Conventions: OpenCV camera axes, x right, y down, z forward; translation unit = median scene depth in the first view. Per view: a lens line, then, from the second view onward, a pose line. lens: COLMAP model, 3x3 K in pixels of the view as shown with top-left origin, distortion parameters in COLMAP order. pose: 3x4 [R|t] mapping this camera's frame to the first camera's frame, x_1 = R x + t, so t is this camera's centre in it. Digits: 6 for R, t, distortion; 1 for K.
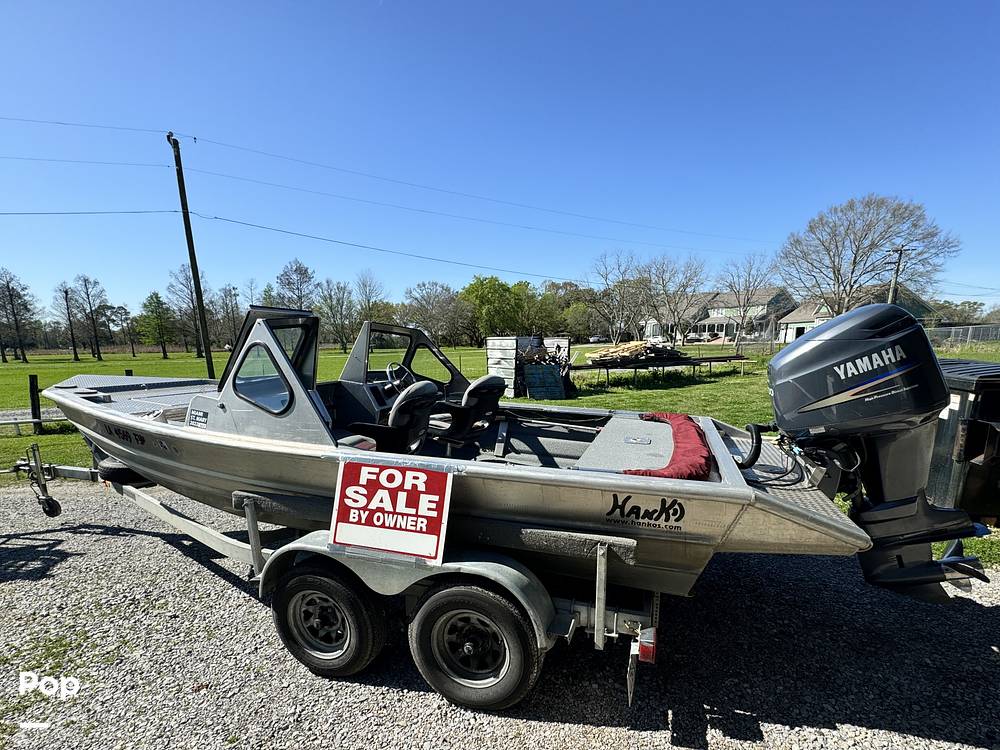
lens RADIAL K [[471.2, 0, 500.4], [0, 471.2, 431.0], [0, 0, 1]] dist [-0.000891, -0.000029]
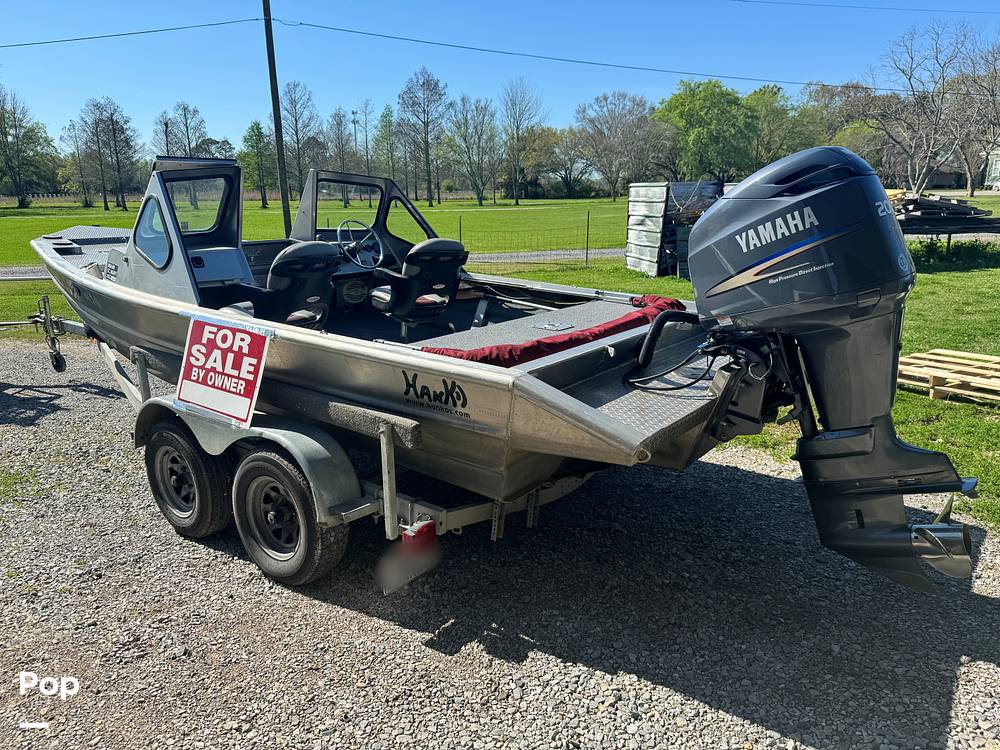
lens RADIAL K [[738.7, 0, 500.0], [0, 738.7, 375.0], [0, 0, 1]] dist [0.059178, -0.099541]
pose [[0.934993, 0.089757, -0.343120, 0.787957], [-0.068287, 0.994904, 0.074176, 0.020530], [0.348029, -0.045923, 0.936358, -0.233800]]
